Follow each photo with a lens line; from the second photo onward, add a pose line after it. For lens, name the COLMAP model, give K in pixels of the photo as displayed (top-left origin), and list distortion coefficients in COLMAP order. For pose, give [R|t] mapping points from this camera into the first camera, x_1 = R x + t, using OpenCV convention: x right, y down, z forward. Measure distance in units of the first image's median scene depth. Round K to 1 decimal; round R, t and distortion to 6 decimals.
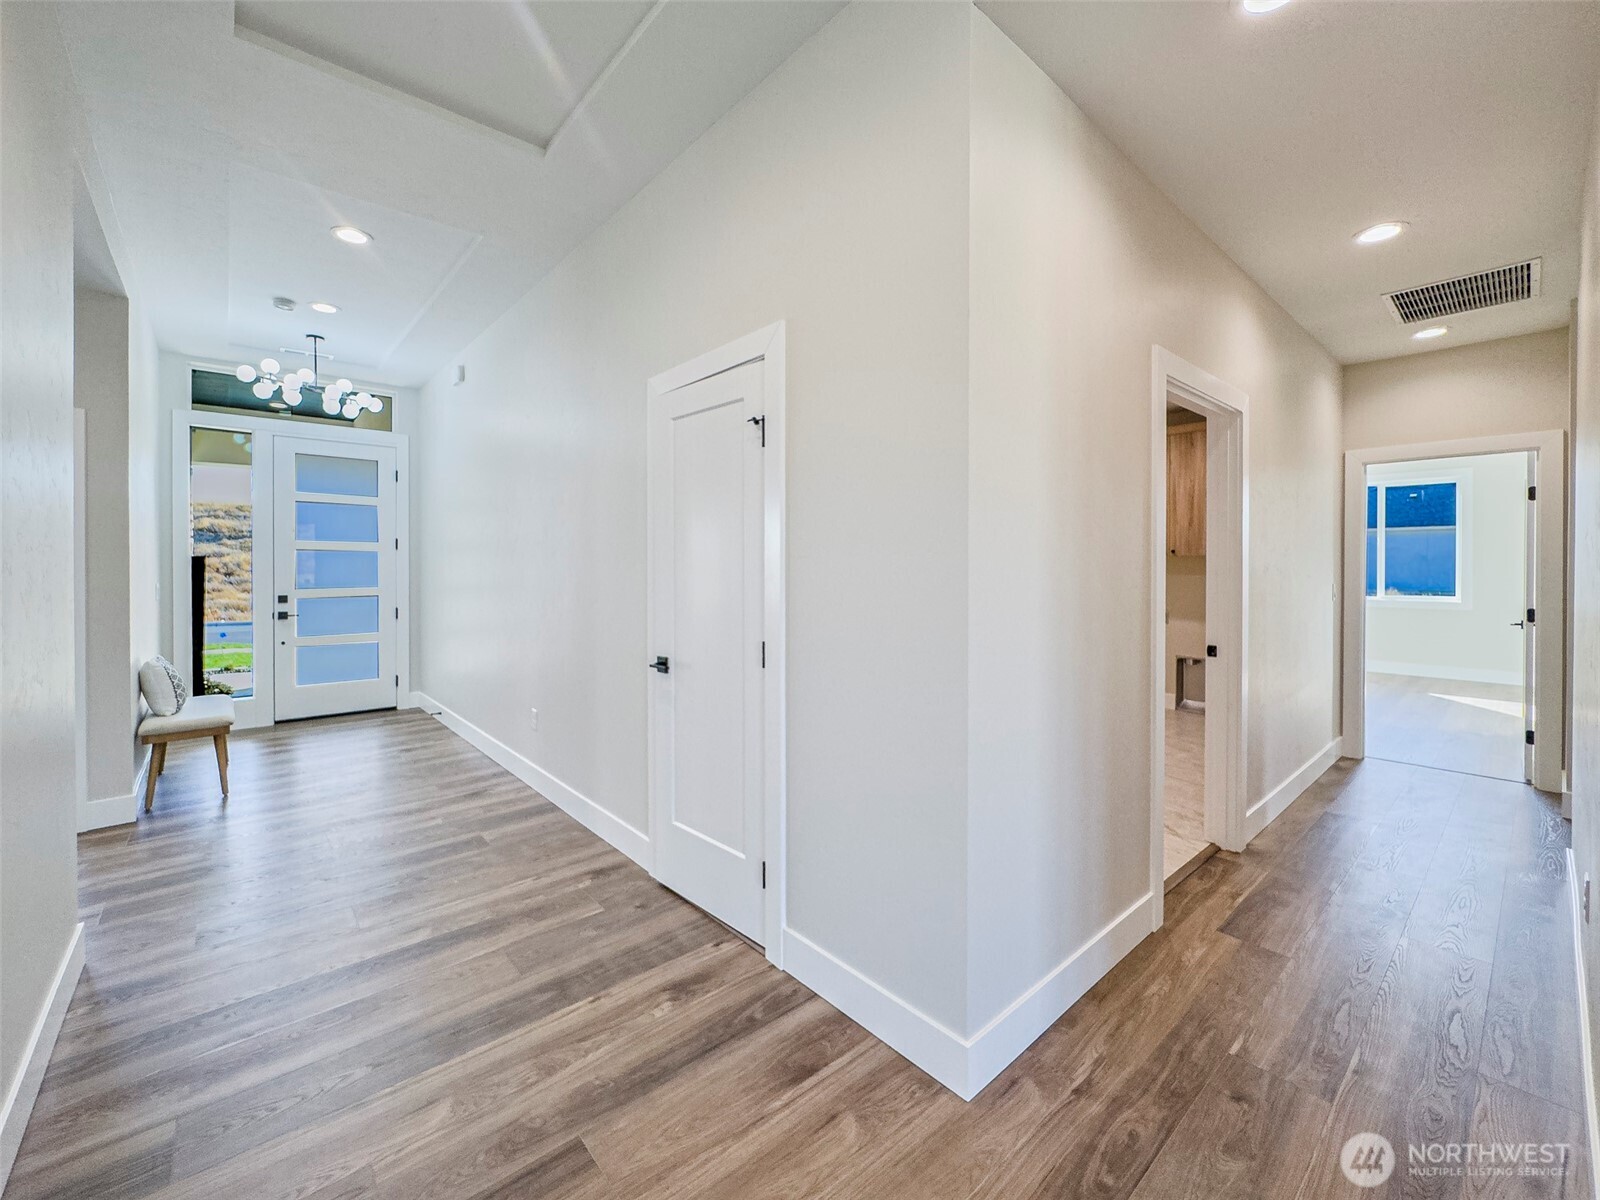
lens RADIAL K [[660.7, 0, 802.1], [0, 660.7, 570.7], [0, 0, 1]] dist [0.000066, -0.000303]
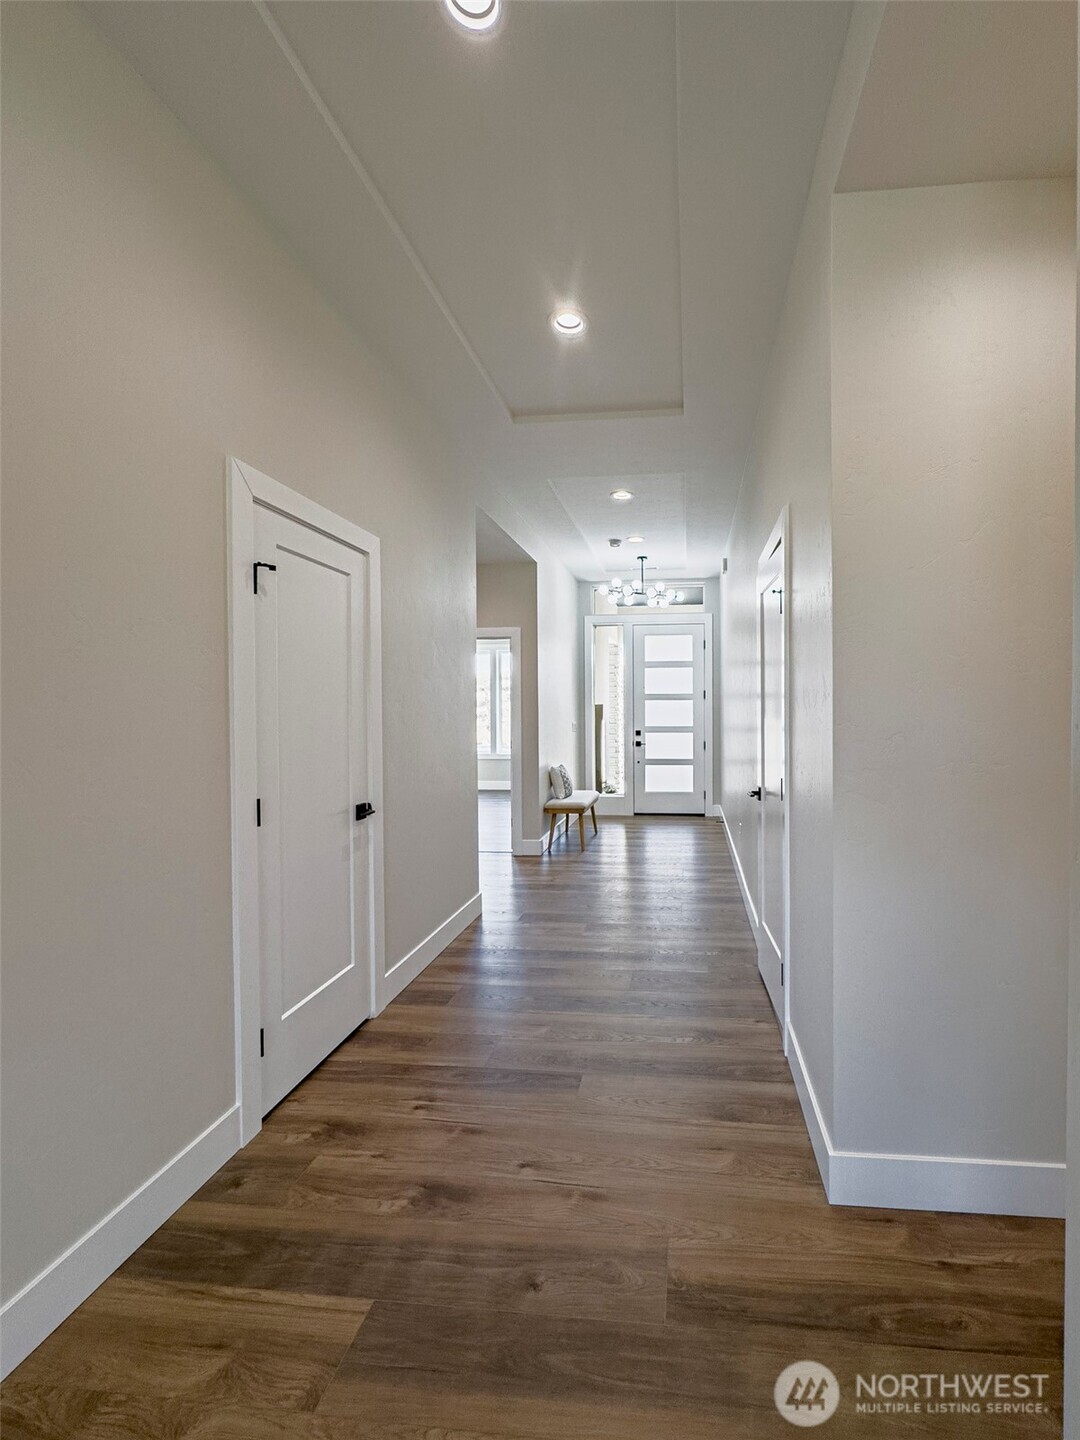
lens RADIAL K [[617.5, 0, 639.3], [0, 617.5, 718.7], [0, 0, 1]] dist [-0.000382, 0.000213]
pose [[0.695000, 0.007455, -0.718971, 0.673335], [-0.000869, 0.999954, 0.009528, -0.008843], [0.719010, -0.005998, 0.694974, 0.059433]]
